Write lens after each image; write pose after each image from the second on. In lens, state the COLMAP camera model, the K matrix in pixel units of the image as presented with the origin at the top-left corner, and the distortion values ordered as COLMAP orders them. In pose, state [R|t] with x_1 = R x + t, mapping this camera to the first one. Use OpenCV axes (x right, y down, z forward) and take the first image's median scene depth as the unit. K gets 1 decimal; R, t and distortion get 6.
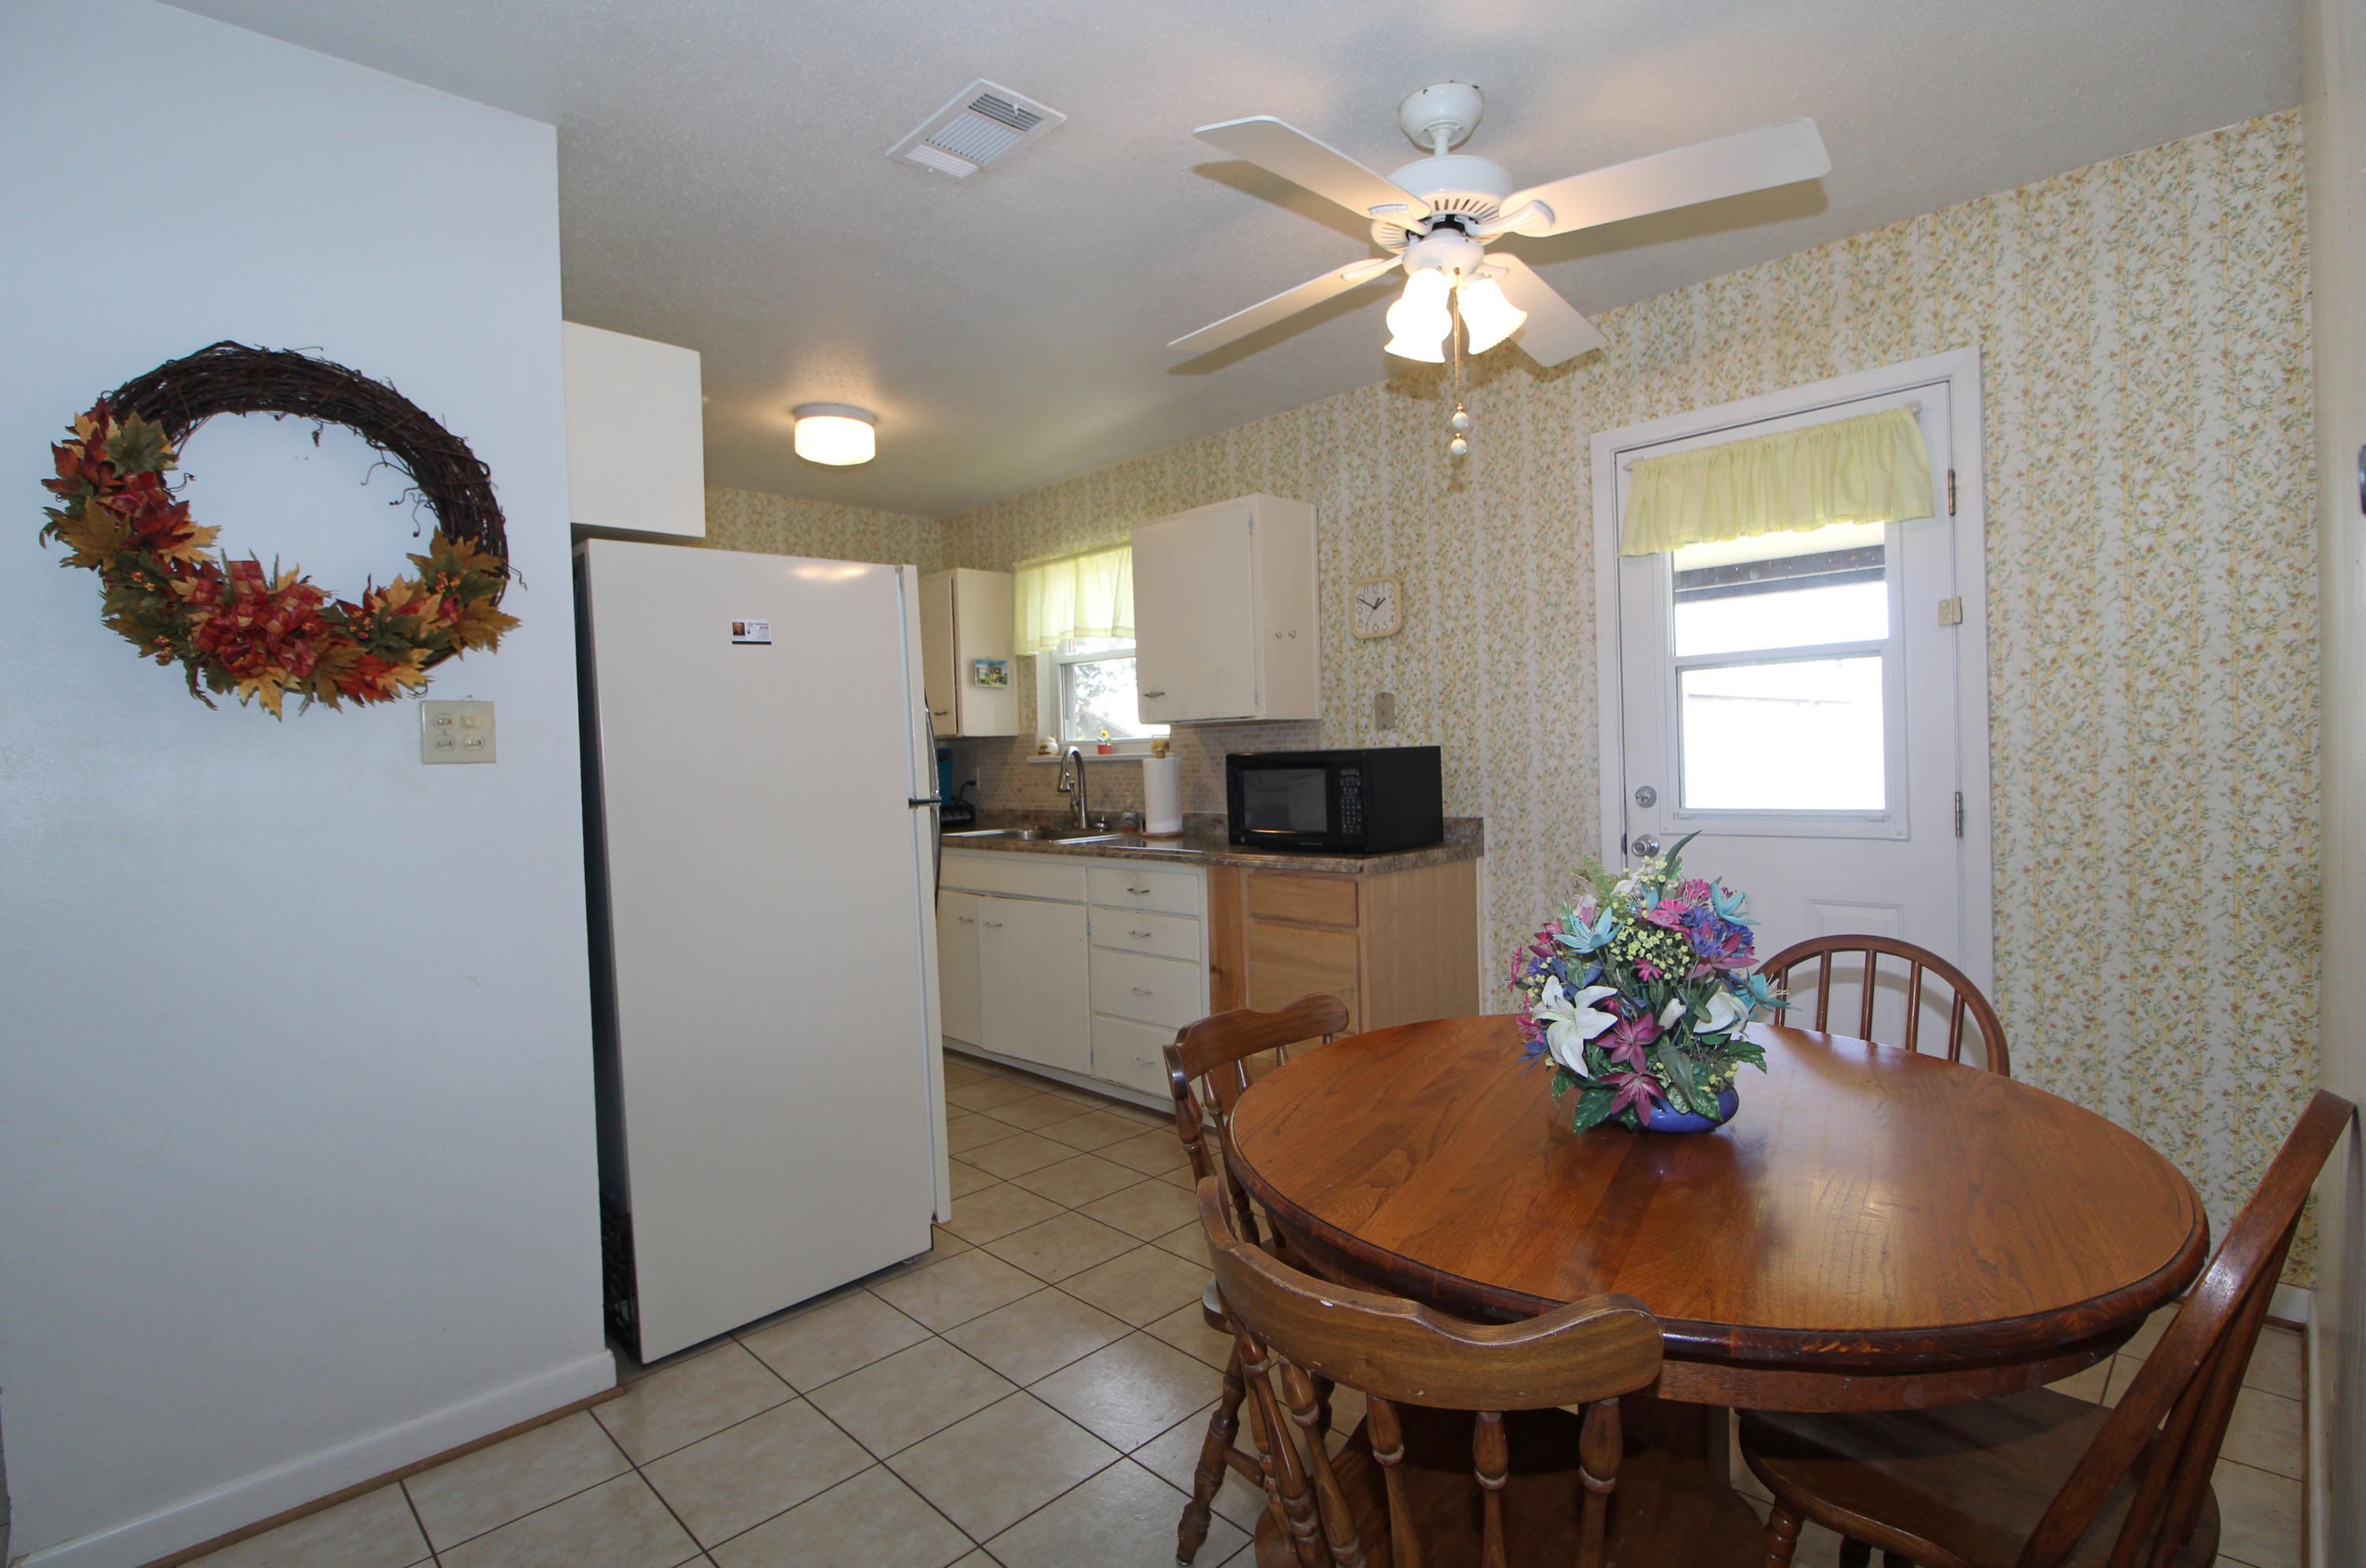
lens RADIAL K [[1108.4, 0, 1184.2], [0, 1108.4, 751.4], [0, 0, 1]] dist [-0.000950, -0.000419]
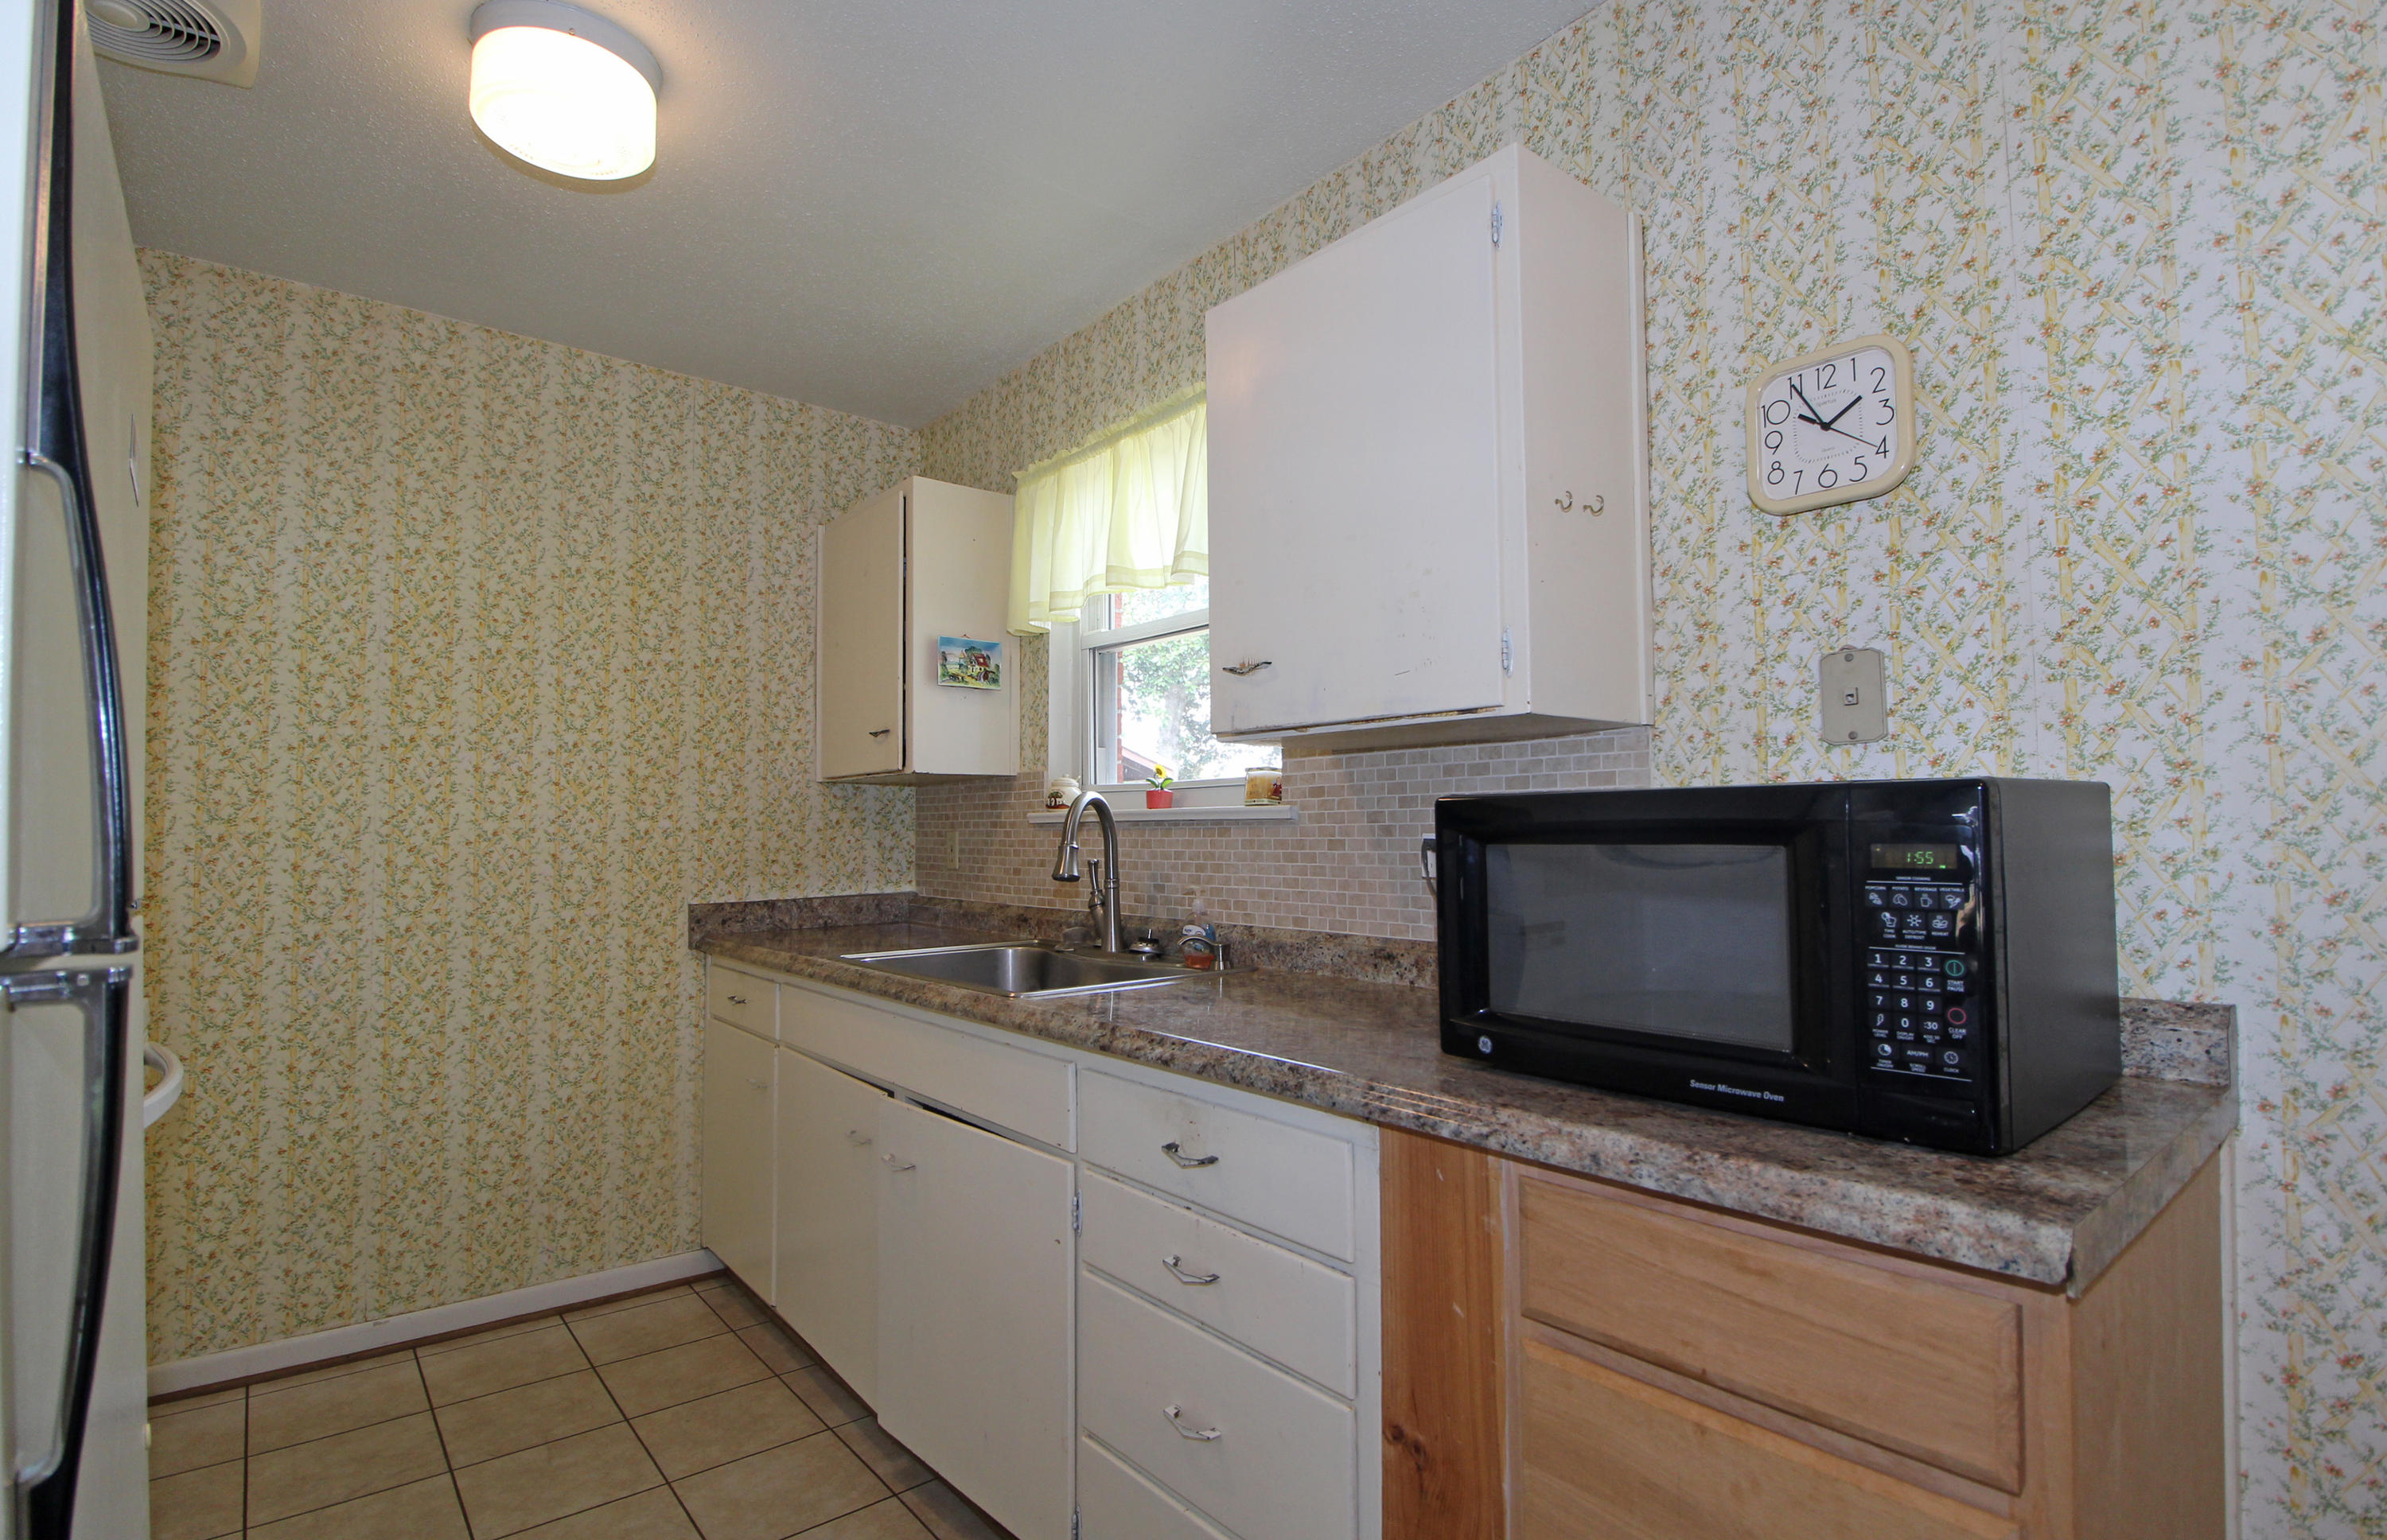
lens RADIAL K [[1144.4, 0, 1193.5], [0, 1144.4, 770.0], [0, 0, 1]] dist [-0.021612, -0.000521]
pose [[0.995209, 0.018218, -0.096061, -0.003758], [-0.022879, 0.998602, -0.047648, 0.009803], [0.095059, 0.049618, 0.994234, 0.471236]]
